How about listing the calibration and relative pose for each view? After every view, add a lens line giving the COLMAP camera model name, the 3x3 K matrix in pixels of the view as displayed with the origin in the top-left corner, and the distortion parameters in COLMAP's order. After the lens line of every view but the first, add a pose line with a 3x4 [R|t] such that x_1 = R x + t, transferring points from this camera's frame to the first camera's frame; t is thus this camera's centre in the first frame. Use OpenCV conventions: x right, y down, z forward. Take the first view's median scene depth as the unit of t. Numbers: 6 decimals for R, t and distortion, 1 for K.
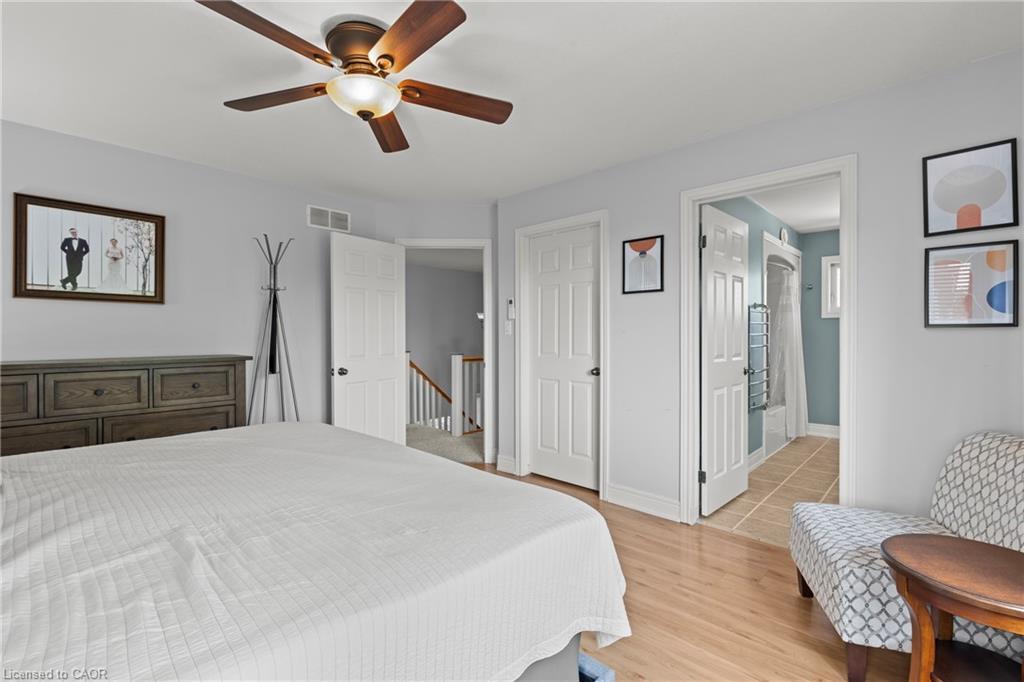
lens RADIAL K [[446.8, 0, 510.1], [0, 446.8, 341.6], [0, 0, 1]] dist [-0.000152, -0.000004]
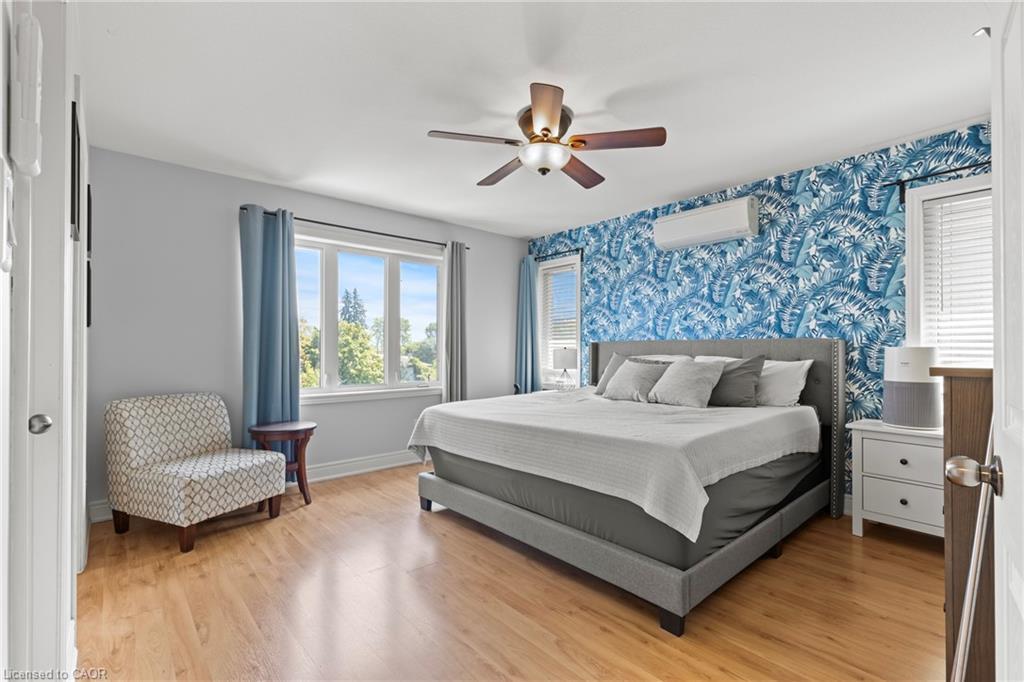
lens RADIAL K [[446.8, 0, 514.1], [0, 446.8, 346.2], [0, 0, 1]] dist [-0.000152, -0.000004]
pose [[-0.997191, 0.000907, 0.074895, -0.301311], [0.000245, 0.999961, -0.008857, 0.033197], [-0.074900, -0.008813, -0.997152, 2.149962]]
